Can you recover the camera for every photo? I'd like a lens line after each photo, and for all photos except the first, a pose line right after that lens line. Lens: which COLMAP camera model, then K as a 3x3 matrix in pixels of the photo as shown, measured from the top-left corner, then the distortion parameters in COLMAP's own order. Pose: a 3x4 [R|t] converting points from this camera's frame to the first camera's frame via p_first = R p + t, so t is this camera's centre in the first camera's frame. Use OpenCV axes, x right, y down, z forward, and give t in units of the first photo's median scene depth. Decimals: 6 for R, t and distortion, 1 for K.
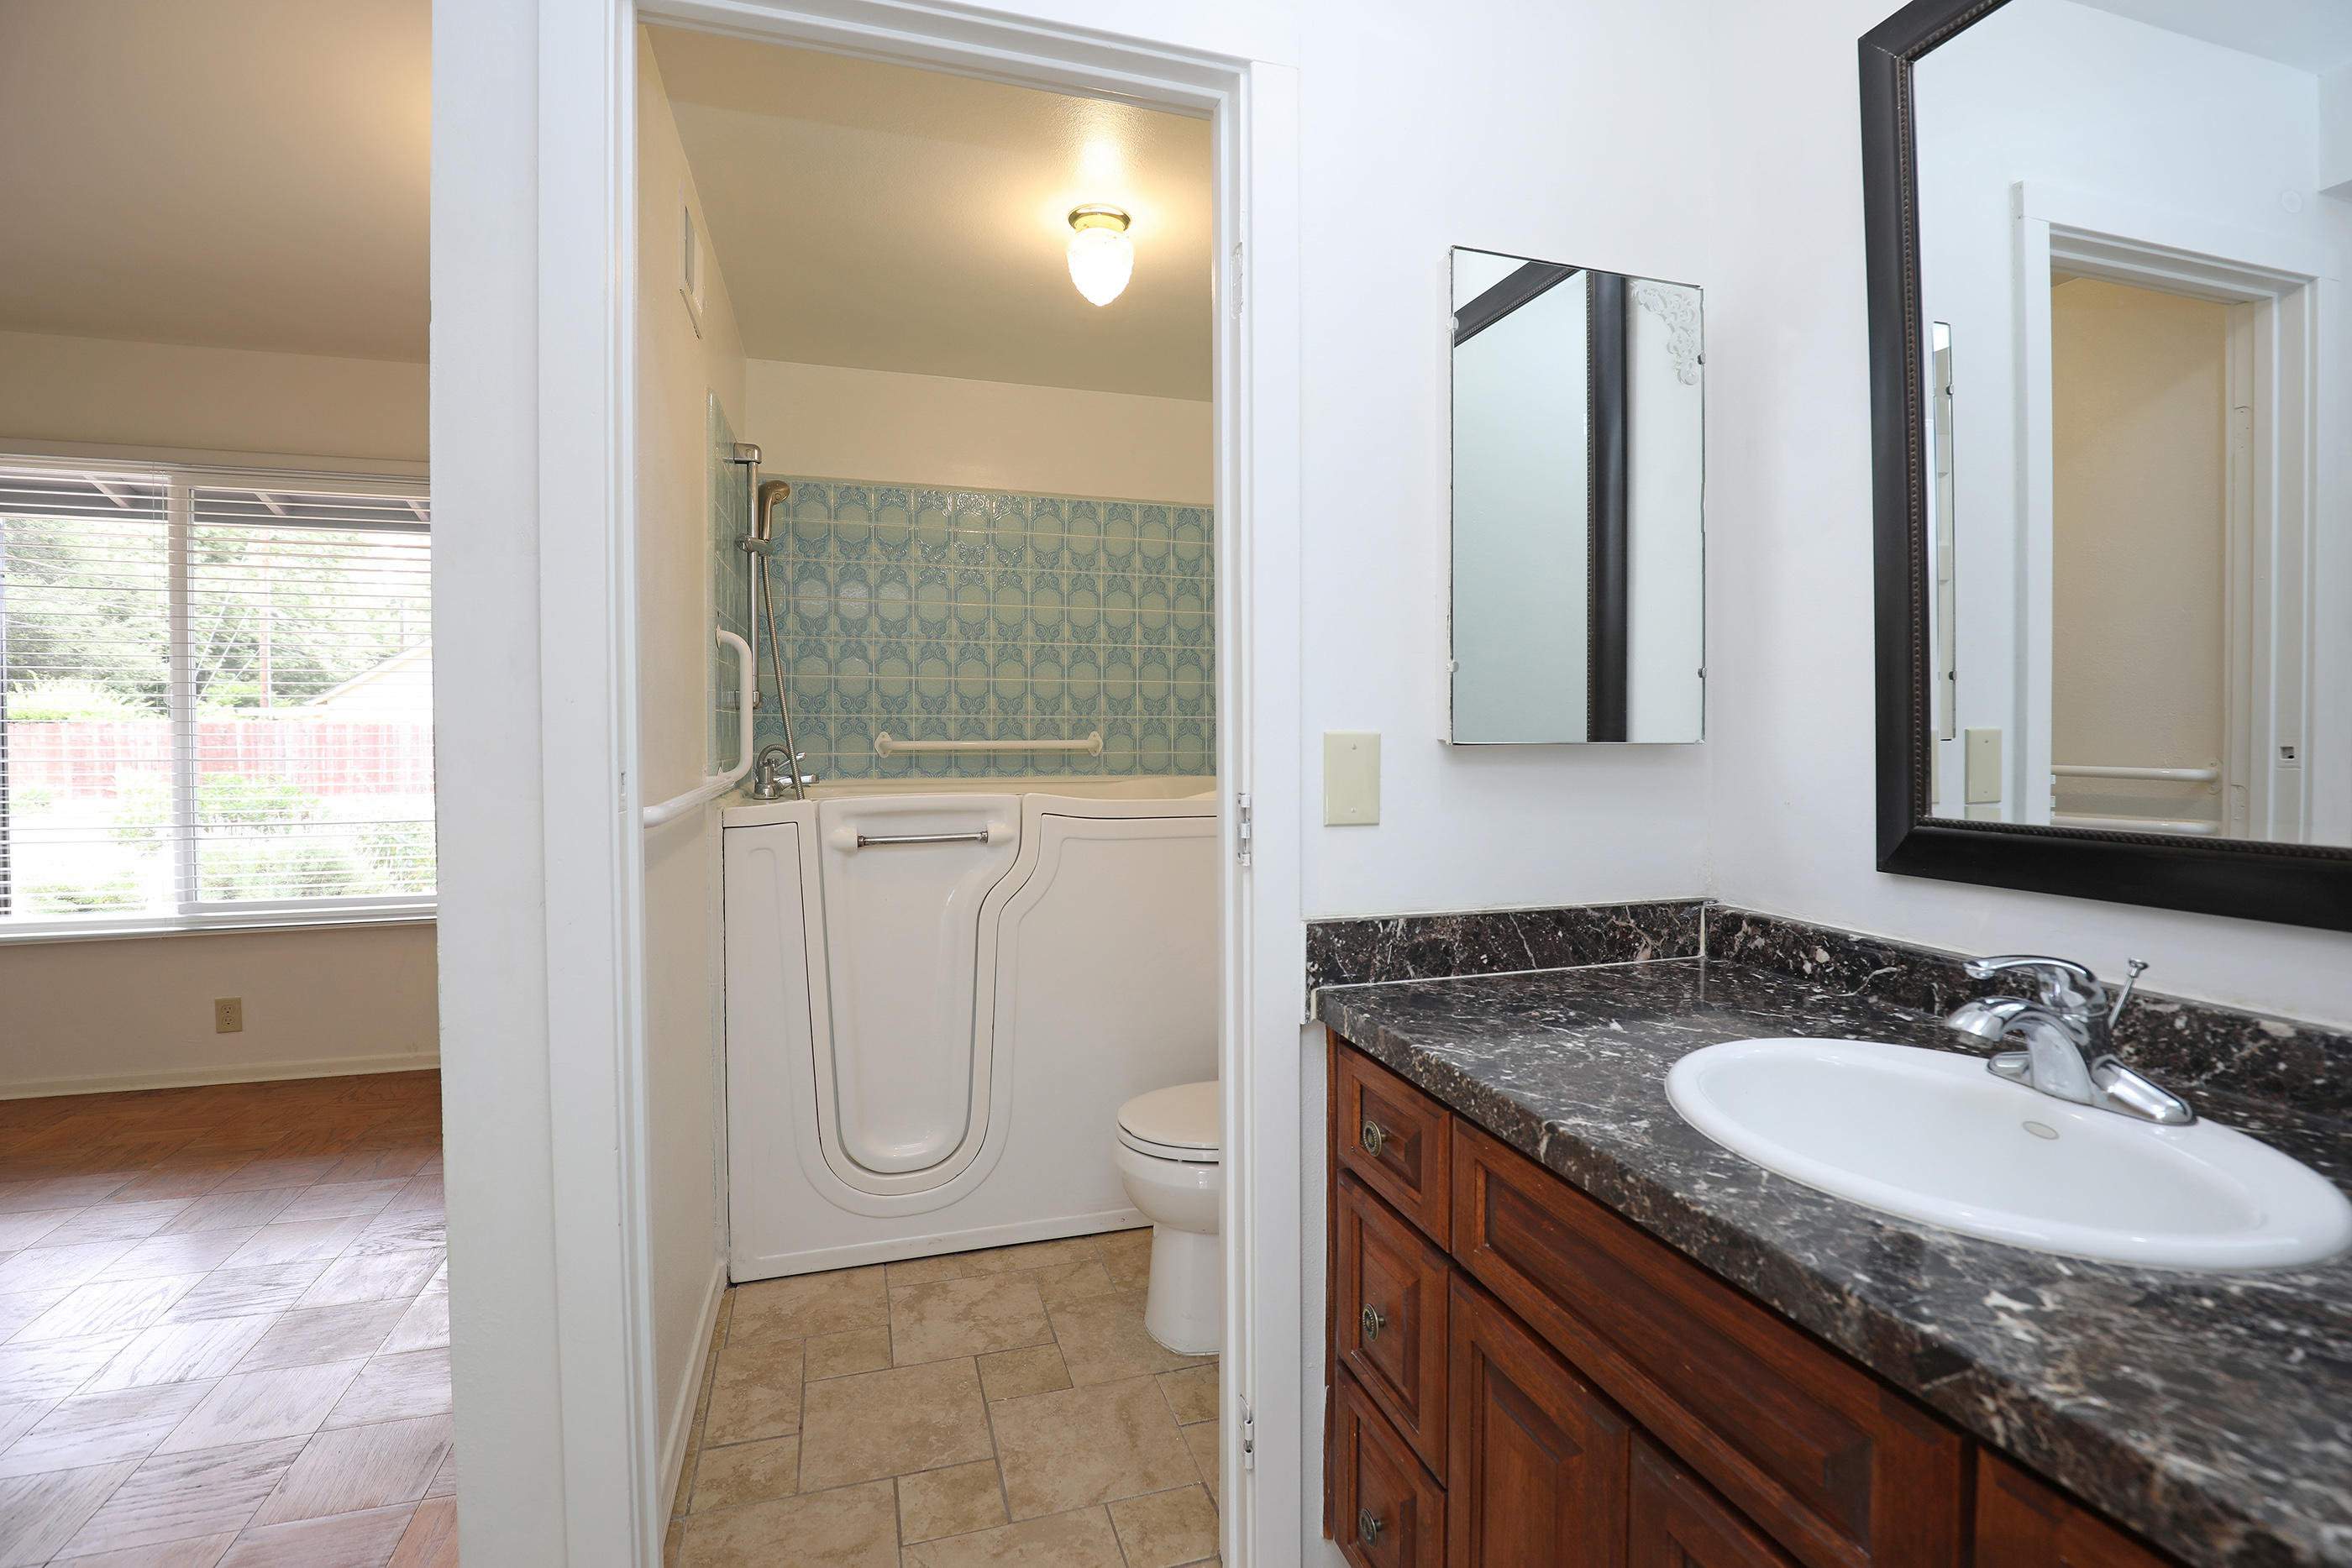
lens RADIAL K [[1076.3, 0, 1184.4], [0, 1076.3, 789.2], [0, 0, 1]] dist [-0.041020, 0.007297]
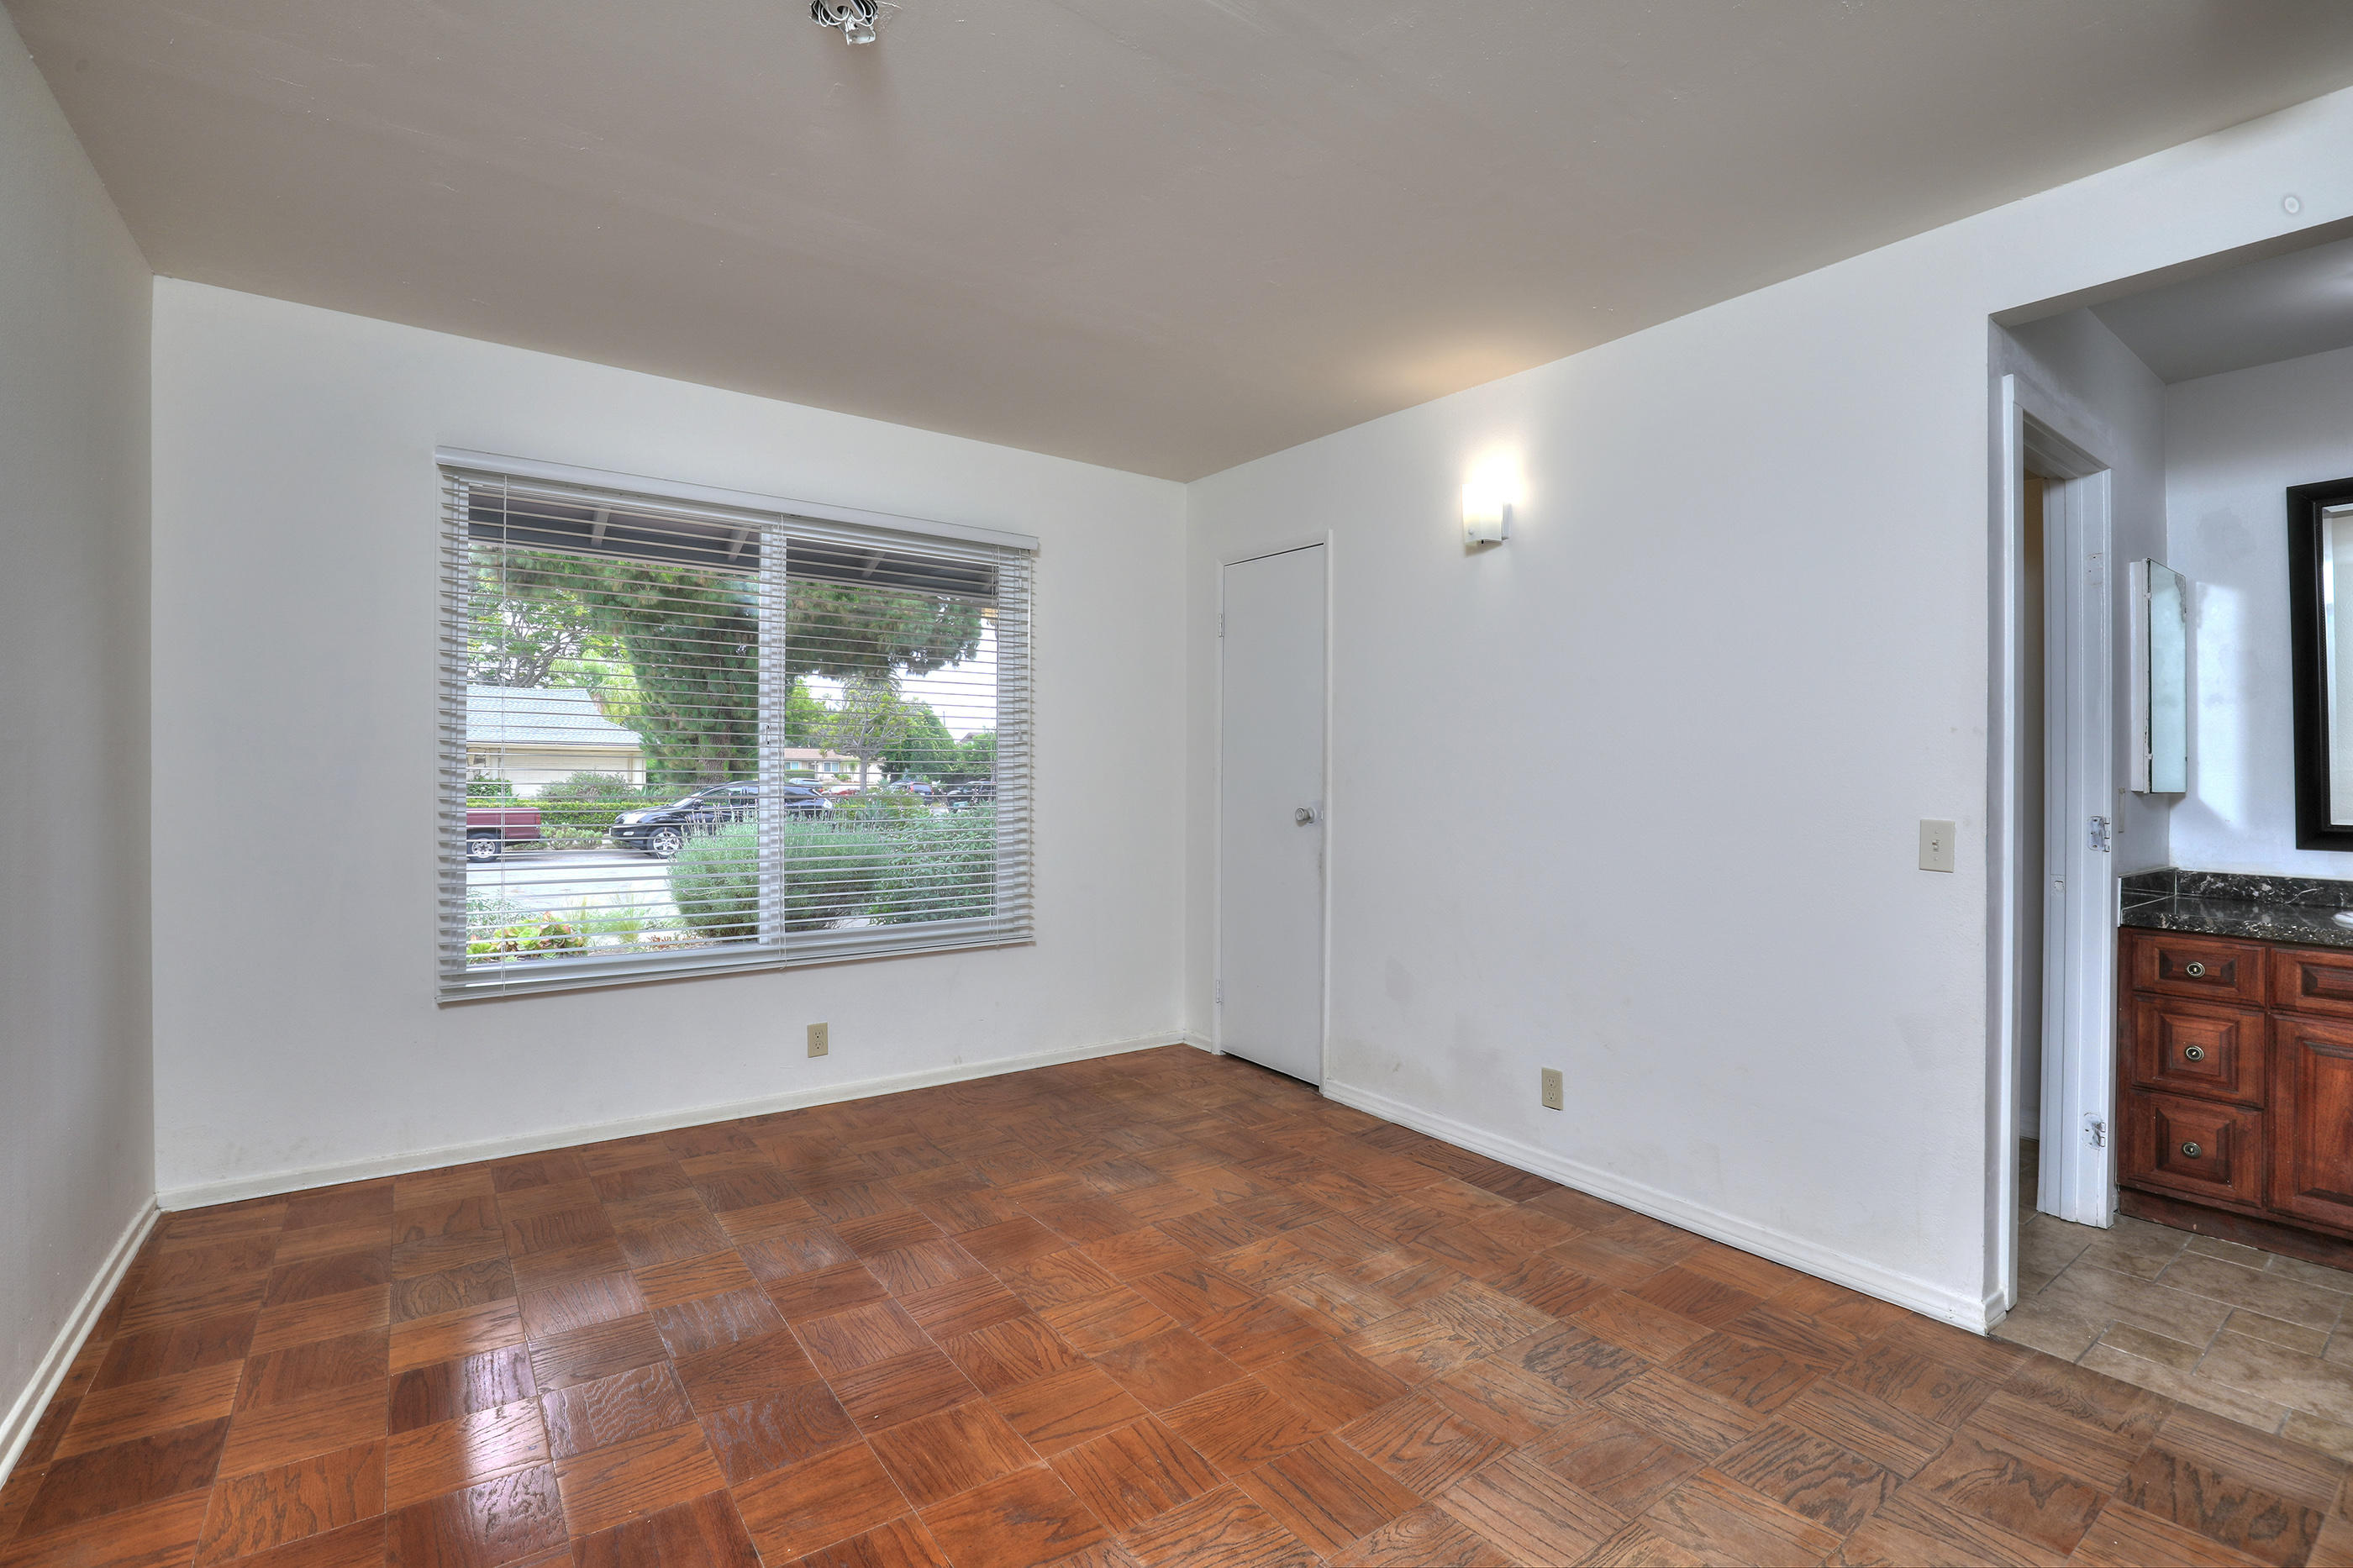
lens RADIAL K [[1076.8, 0, 1184.9], [0, 1076.8, 789.2], [0, 0, 1]] dist [-0.041020, 0.007297]
pose [[0.945257, 0.007916, 0.326230, -2.275943], [0.003451, 0.999407, -0.034251, 0.014905], [-0.326308, 0.033502, 0.944670, -0.342505]]
